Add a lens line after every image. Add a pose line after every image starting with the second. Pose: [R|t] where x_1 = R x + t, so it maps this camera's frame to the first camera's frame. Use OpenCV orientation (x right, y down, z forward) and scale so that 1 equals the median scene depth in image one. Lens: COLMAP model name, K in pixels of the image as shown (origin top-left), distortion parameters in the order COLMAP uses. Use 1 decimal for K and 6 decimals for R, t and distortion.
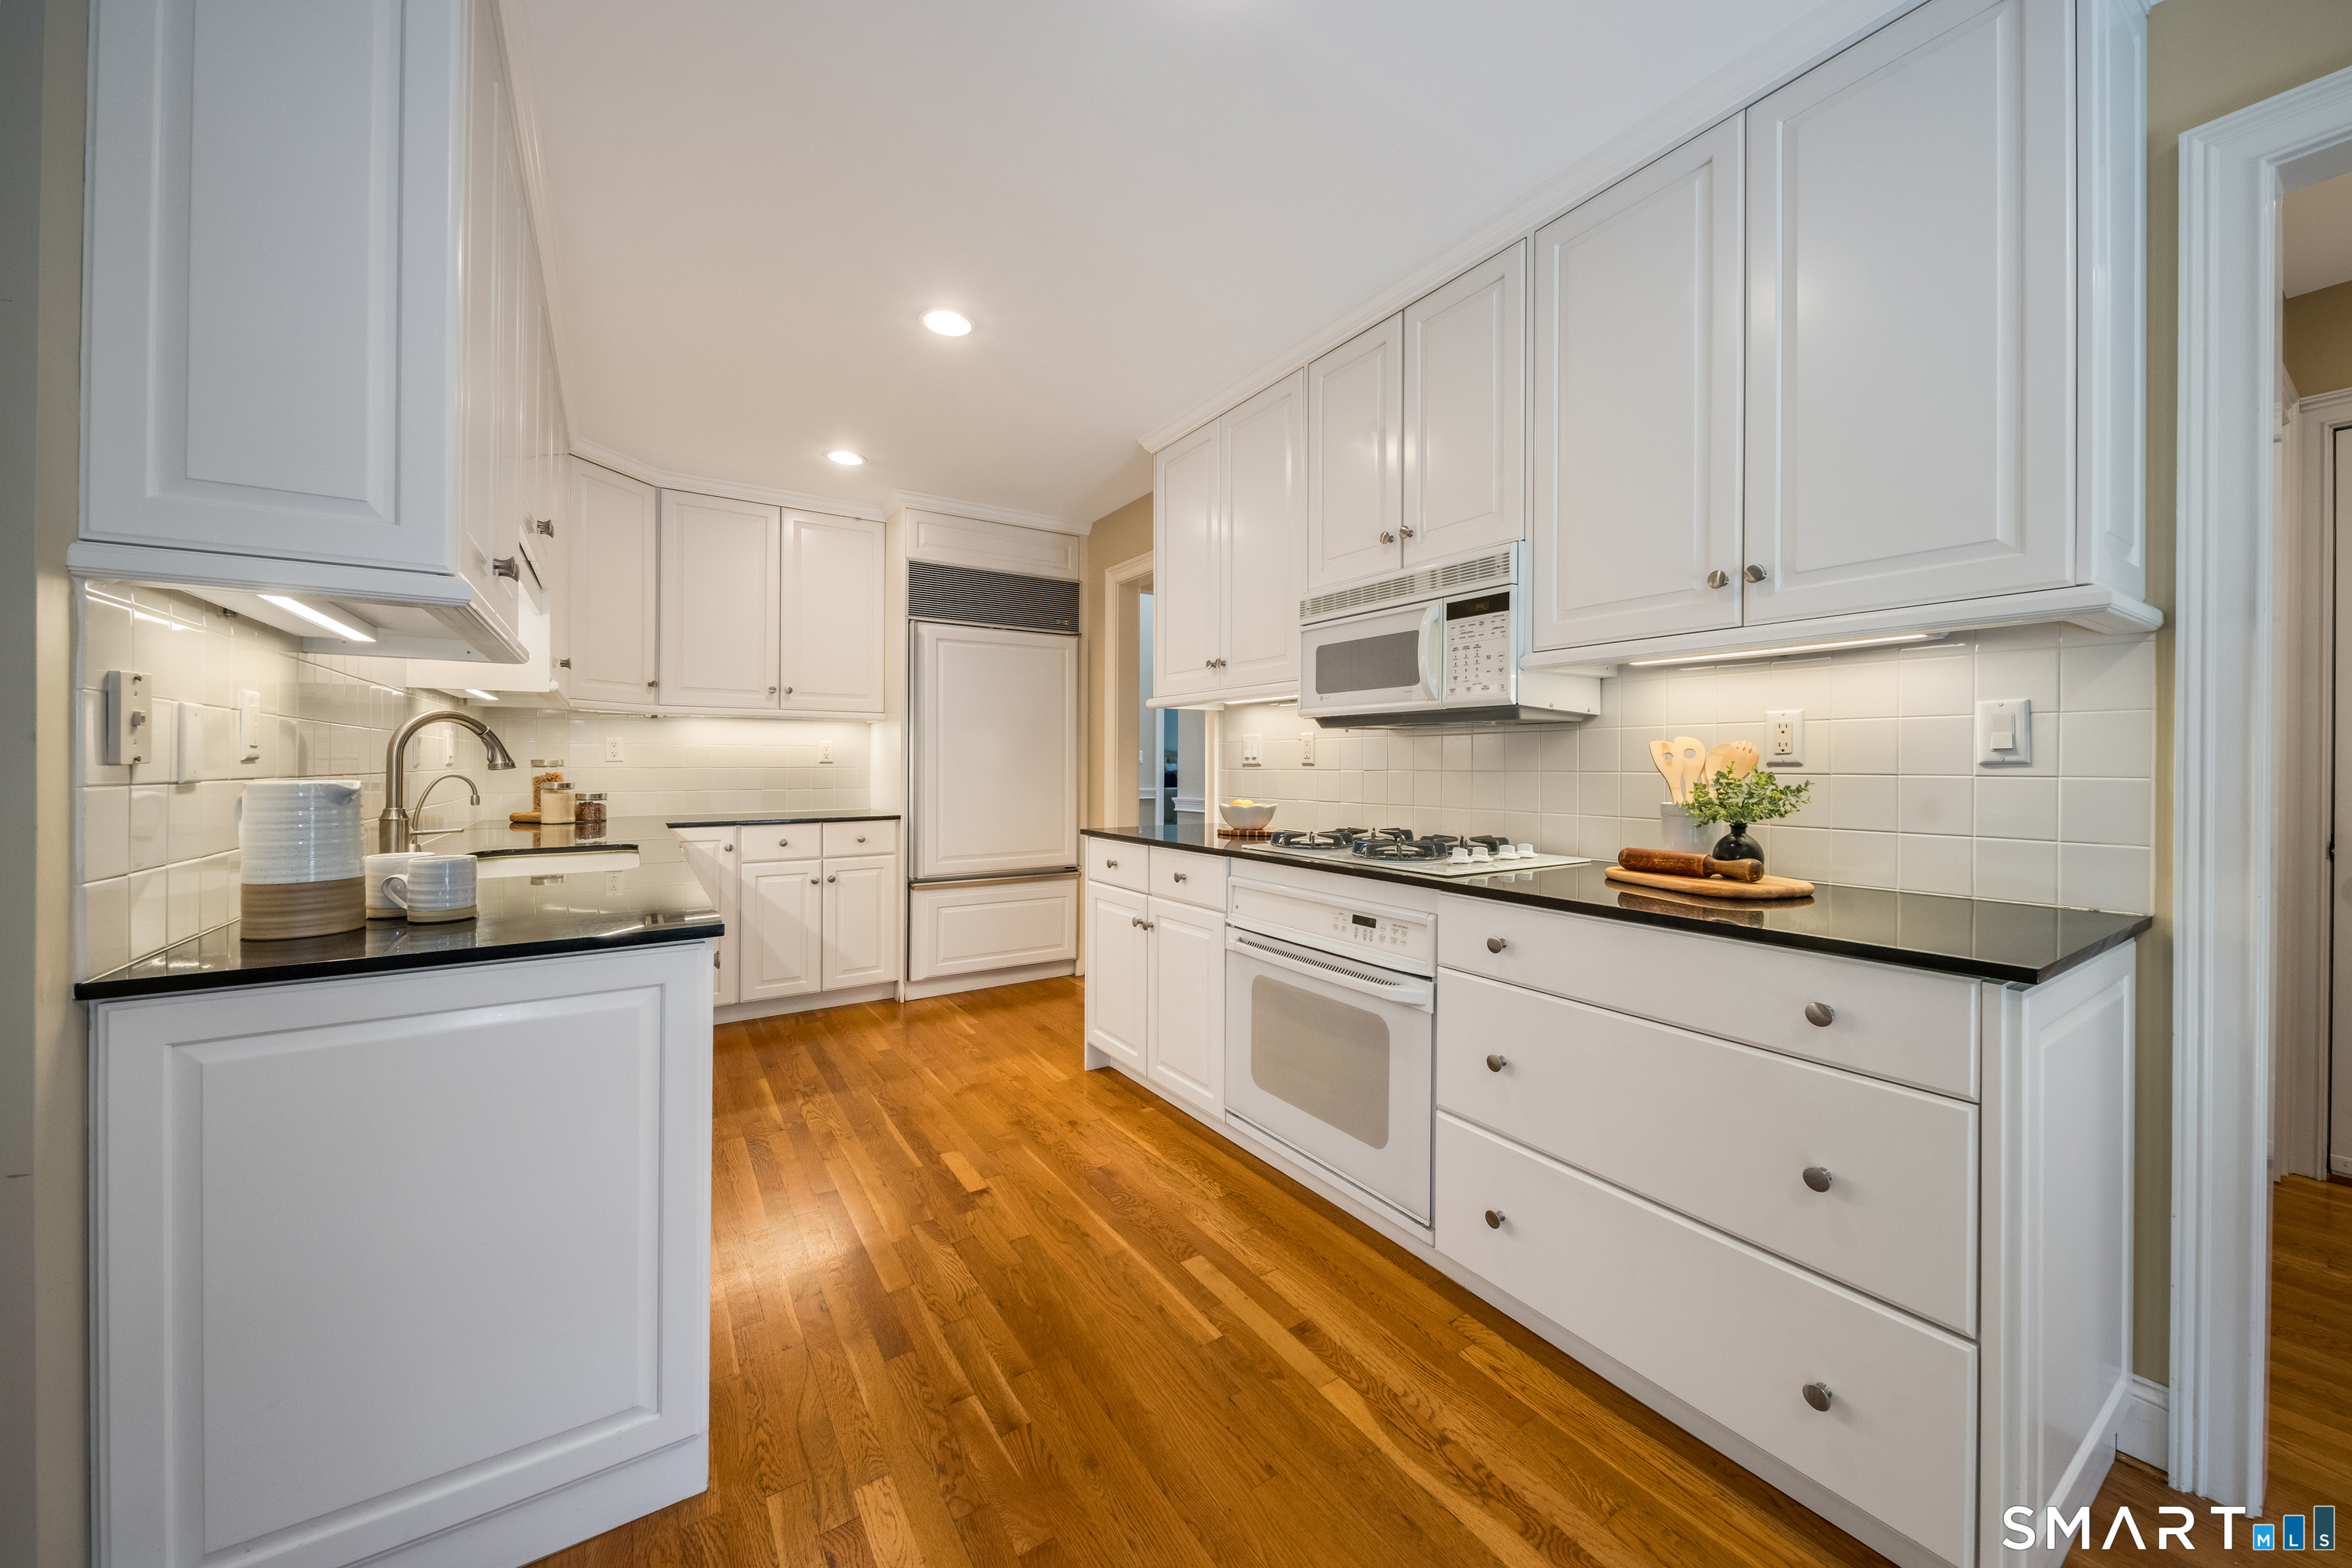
lens RADIAL K [[872.1, 0, 1187.8], [0, 872.1, 762.7], [0, 0, 1]] dist [0.001733, -0.001879]
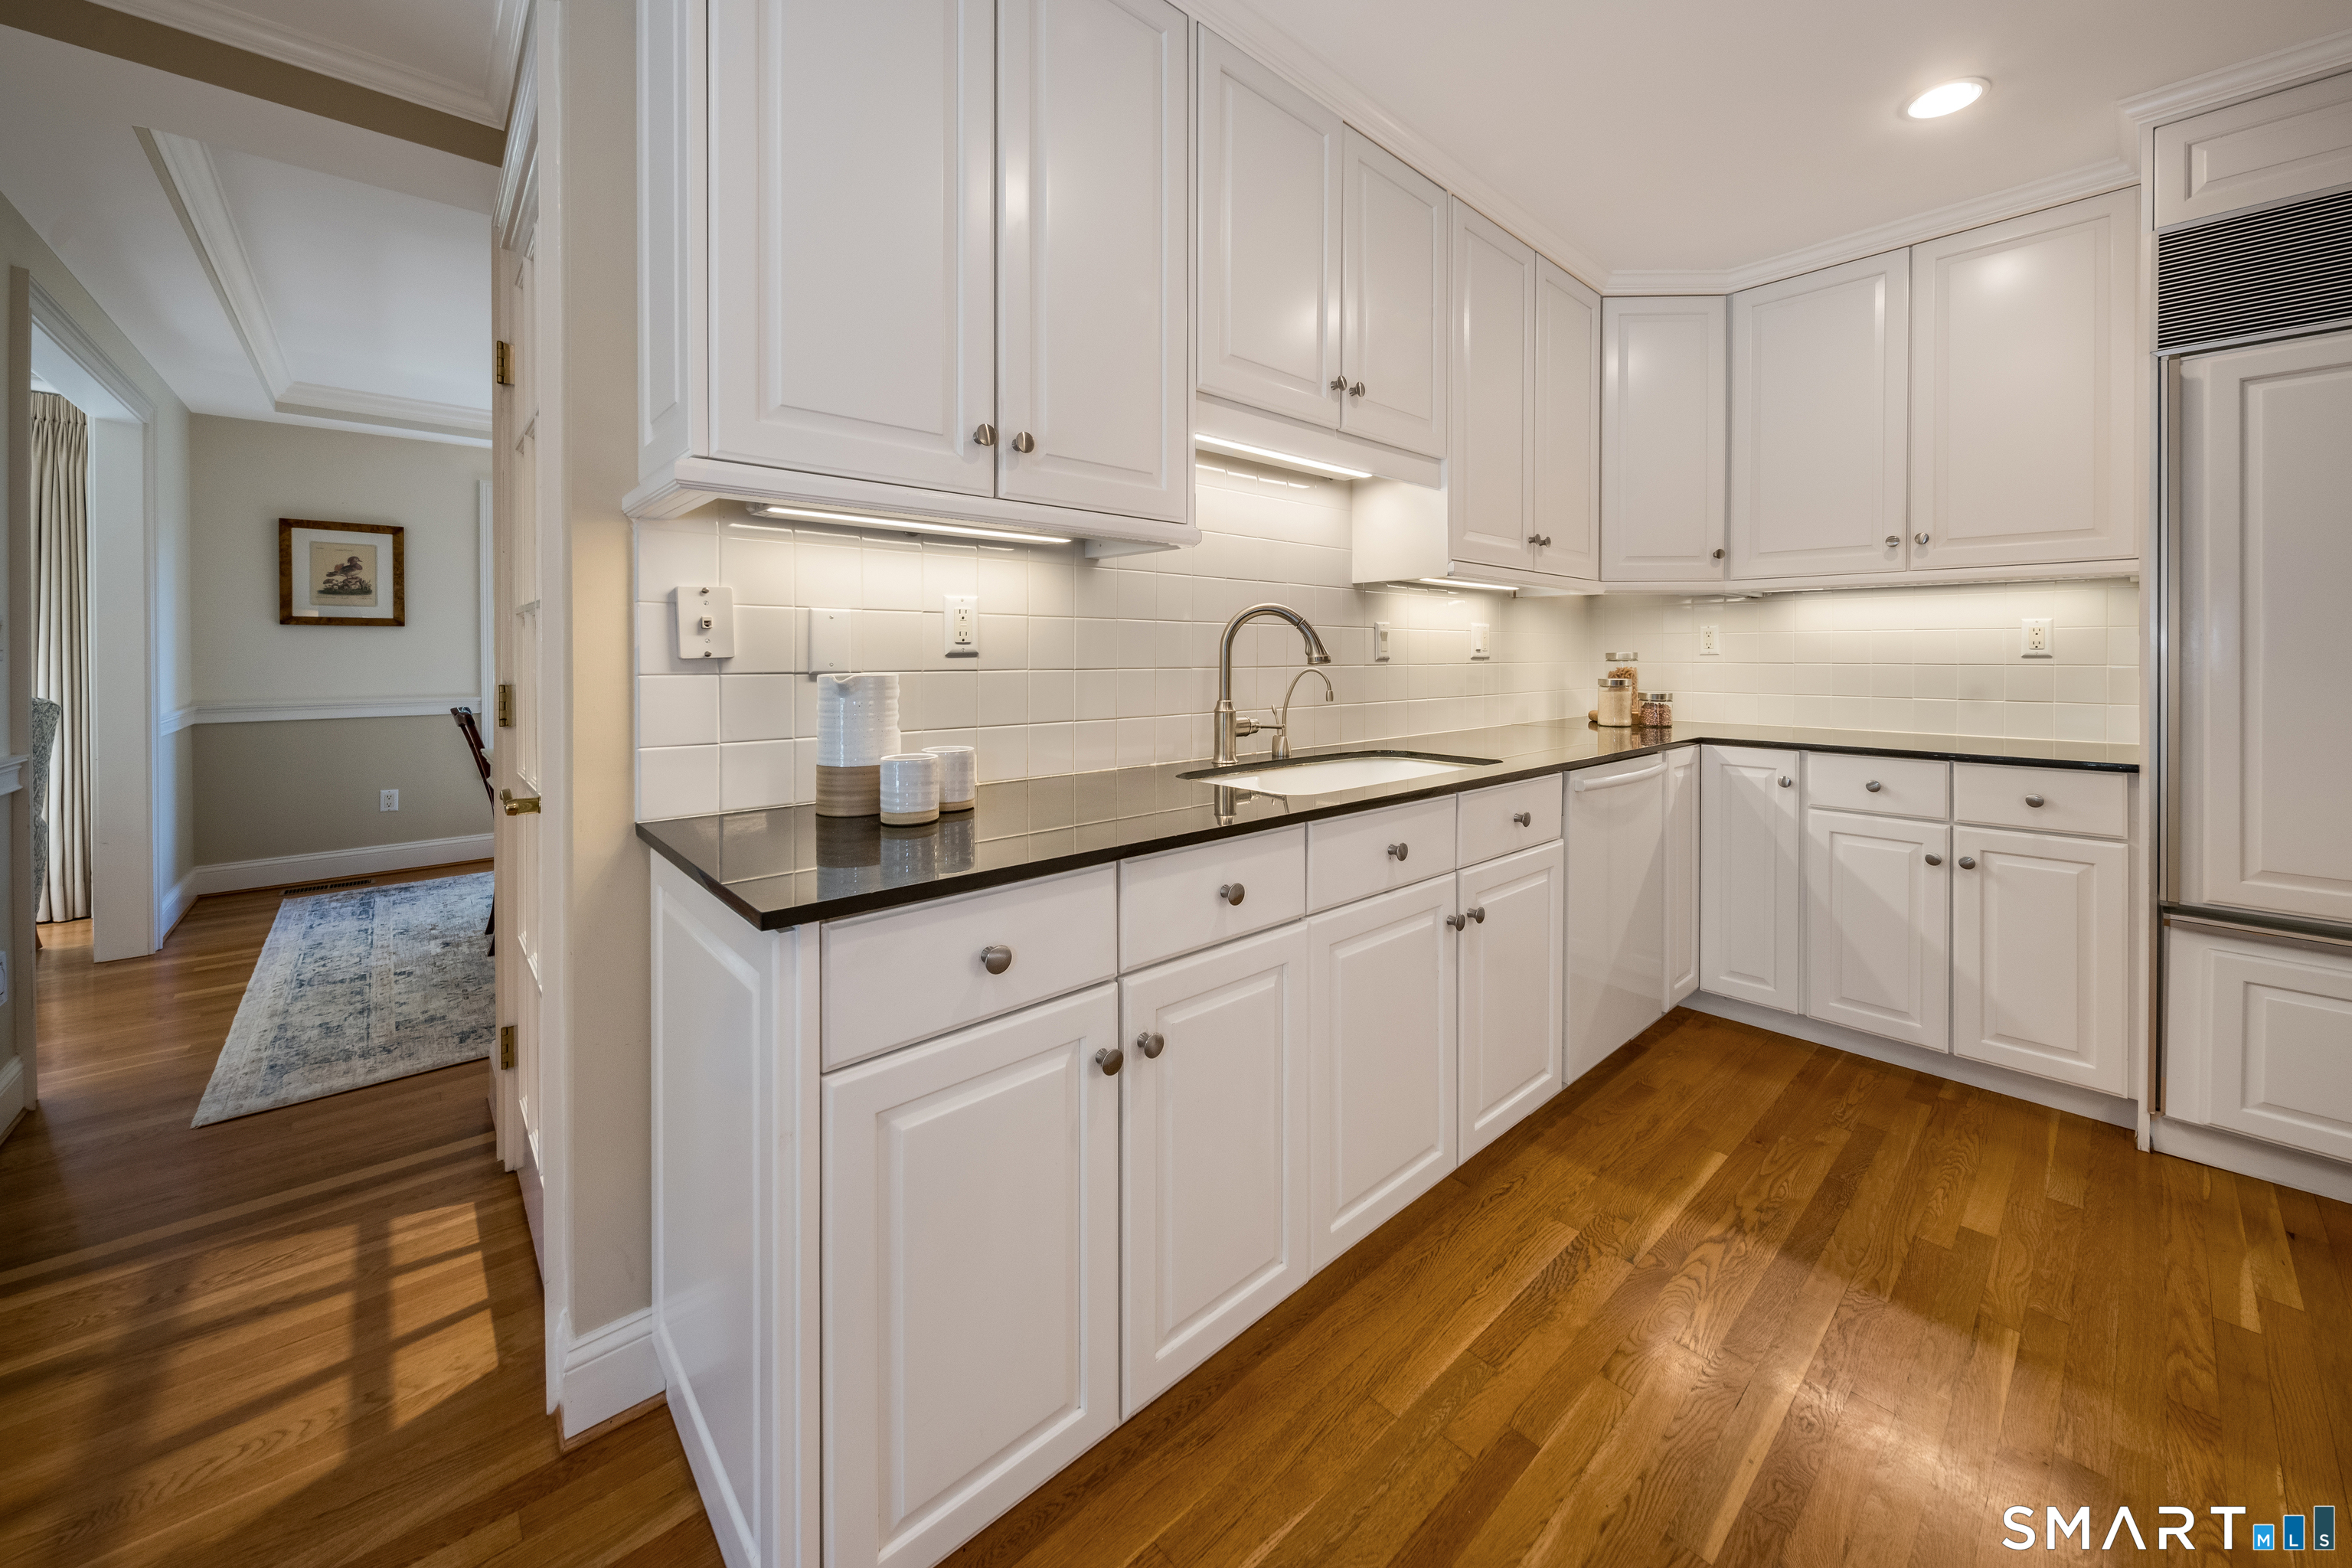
lens RADIAL K [[872.1, 0, 1218.2], [0, 872.1, 656.8], [0, 0, 1]] dist [0.001733, -0.001879]
pose [[0.187602, 0.003026, -0.982241, 0.092951], [-0.000524, 0.999995, 0.002981, -0.002699], [0.982245, -0.000045, 0.187602, 0.727607]]
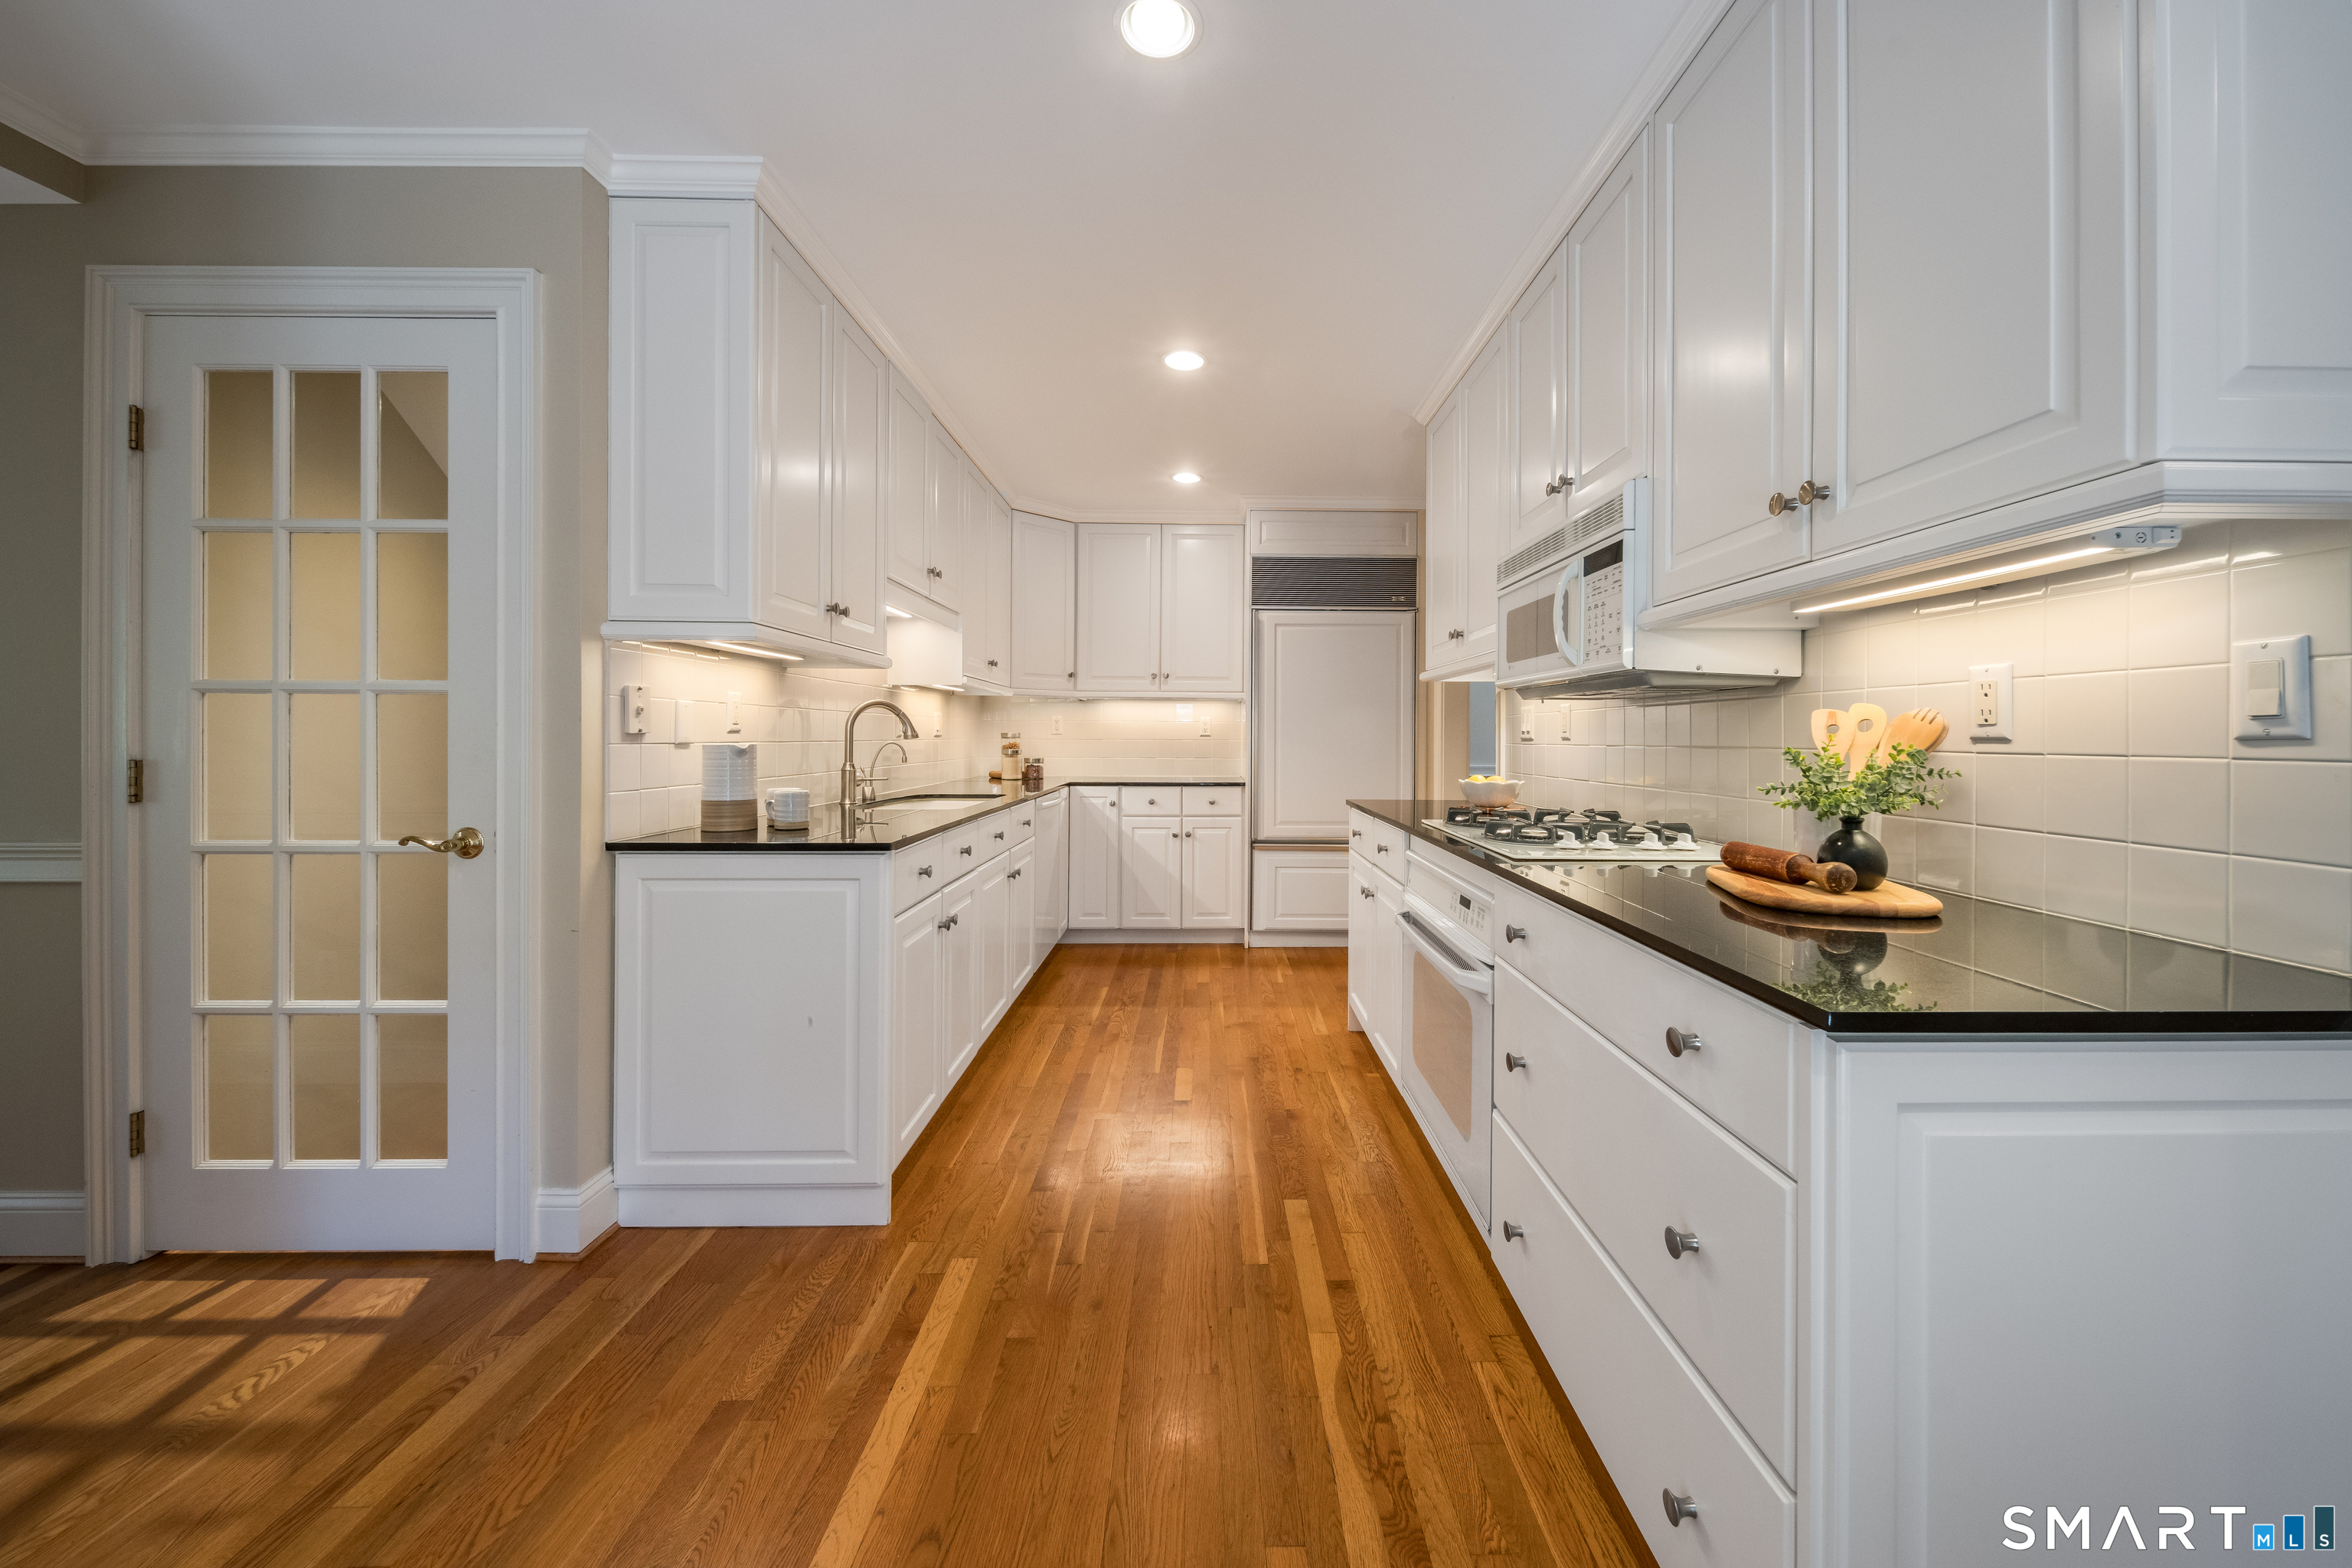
lens RADIAL K [[872.1, 0, 1185.4], [0, 872.1, 738.9], [0, 0, 1]] dist [0.001733, -0.001879]
pose [[0.829611, 0.005407, -0.558315, 0.427004], [-0.004771, 0.999985, 0.002596, 0.001767], [0.558321, 0.000510, 0.829625, 0.033401]]
